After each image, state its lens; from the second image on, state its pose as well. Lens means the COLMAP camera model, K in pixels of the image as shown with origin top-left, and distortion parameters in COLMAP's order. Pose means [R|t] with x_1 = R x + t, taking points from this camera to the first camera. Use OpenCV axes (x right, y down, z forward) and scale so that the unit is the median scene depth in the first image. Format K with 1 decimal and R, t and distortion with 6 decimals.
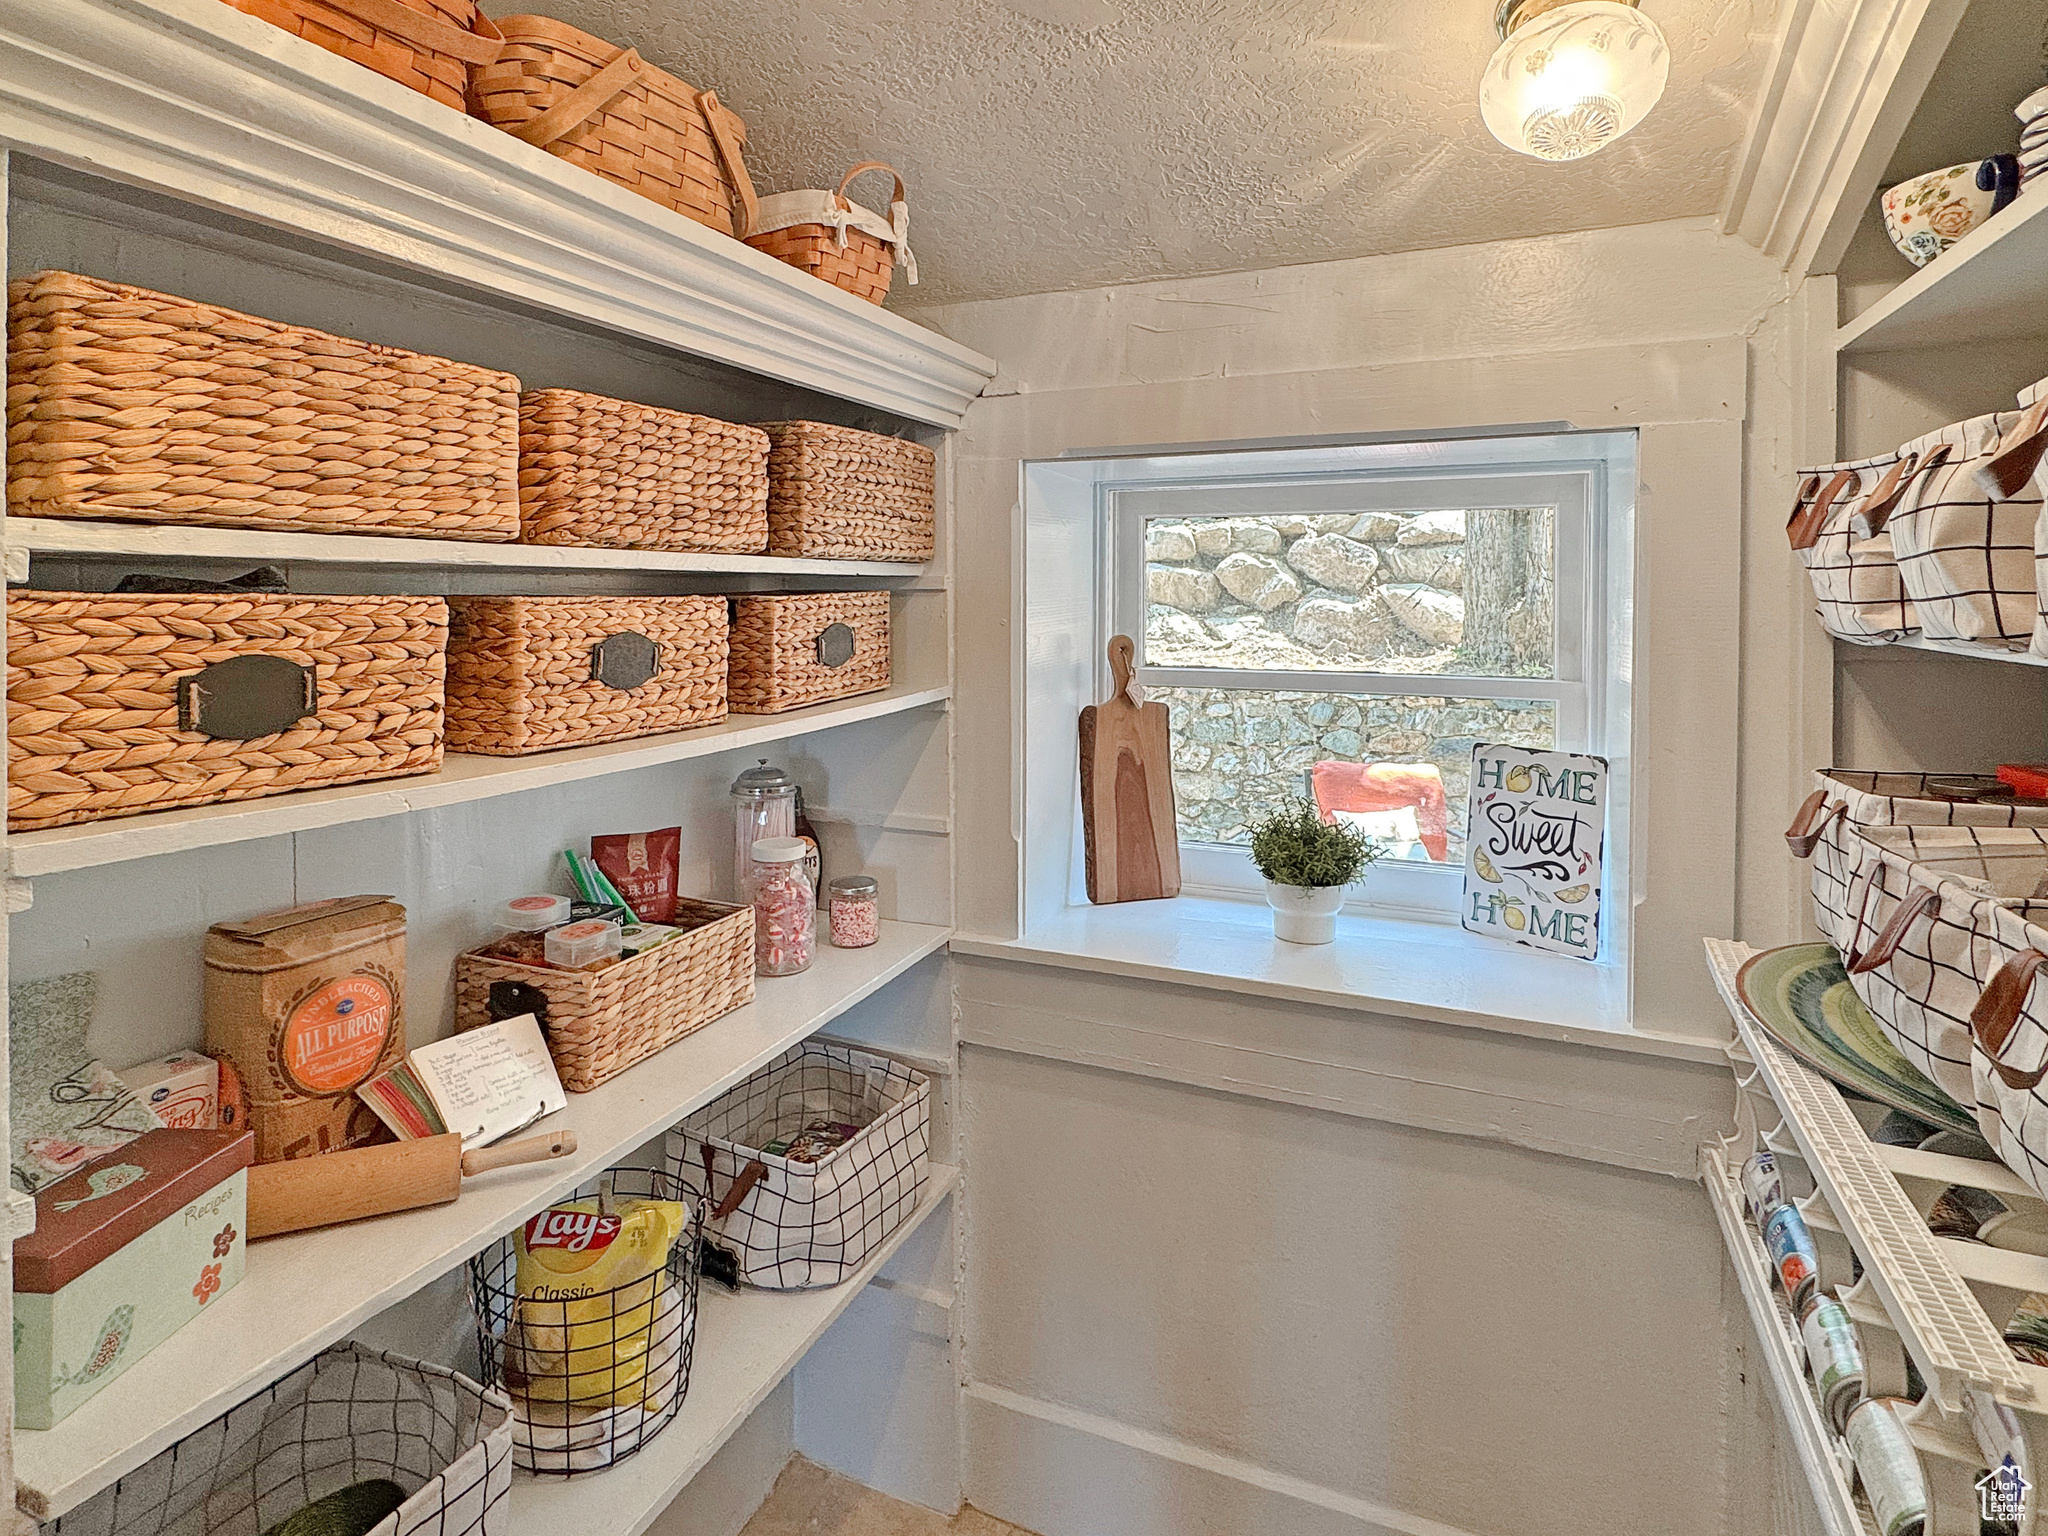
lens RADIAL K [[1054.7, 0, 1026.4], [0, 1054.7, 830.8], [0, 0, 1]] dist [0.002014, -0.000993]
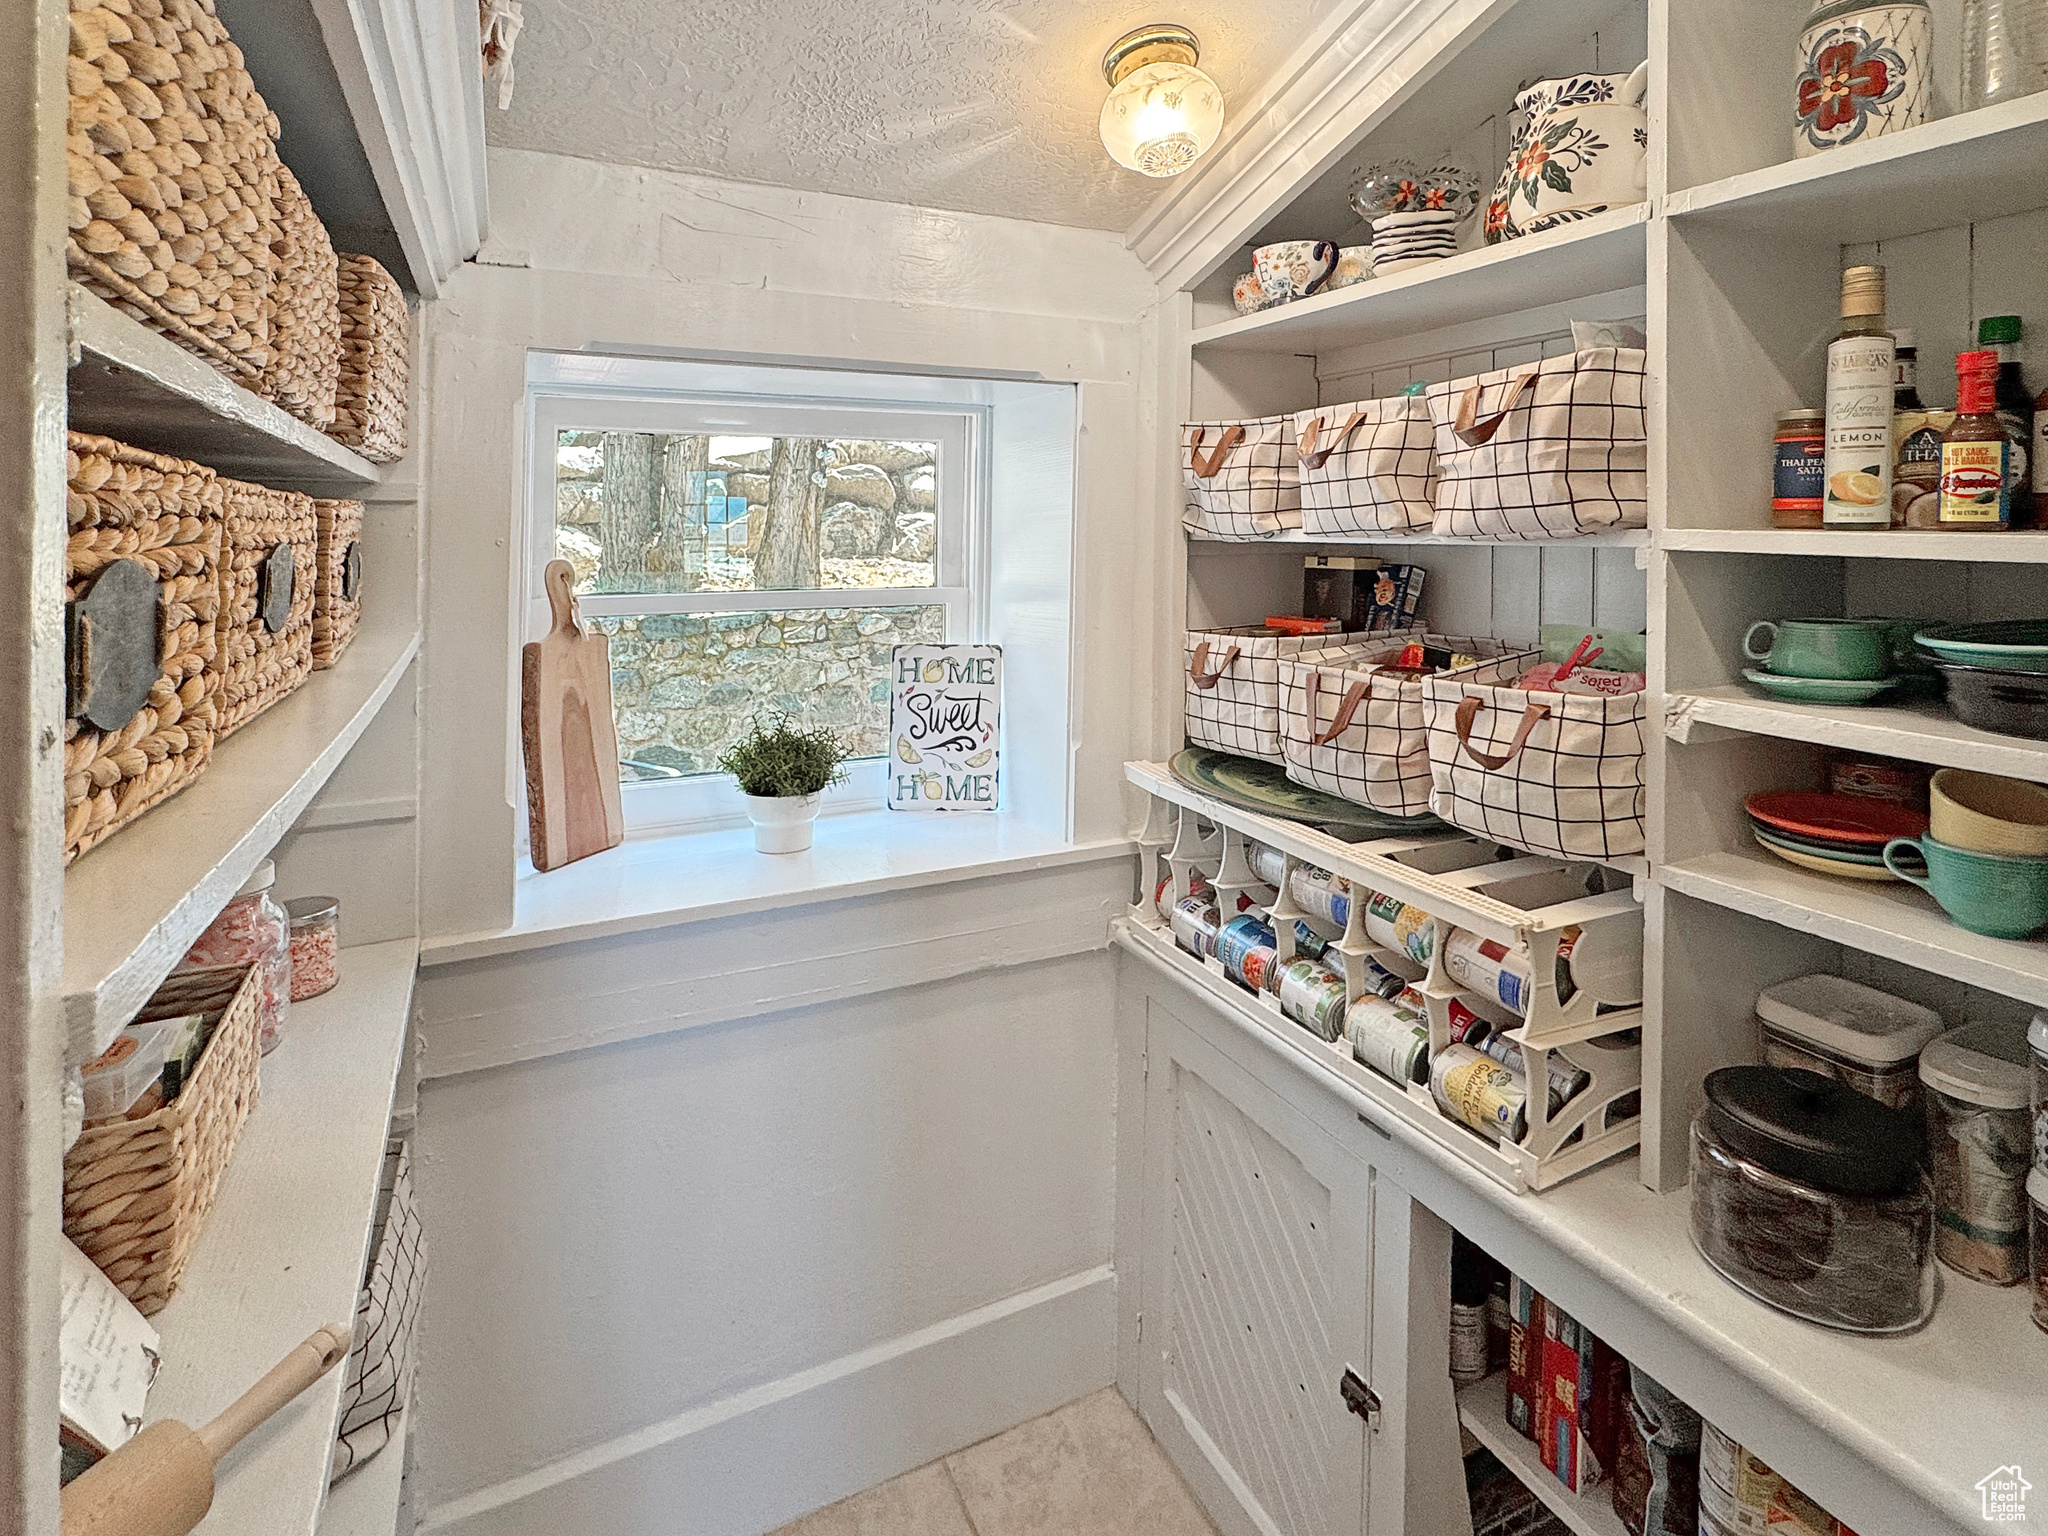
lens RADIAL K [[1038.2, 0, 1024.0], [0, 1038.2, 768.0], [0, 0, 1]] dist [-0.002128, -0.000440]
pose [[0.652746, -0.171191, 0.737981, -0.347769], [0.171879, 0.982196, 0.075814, -0.013486], [-0.737821, 0.077356, 0.670549, 0.149855]]
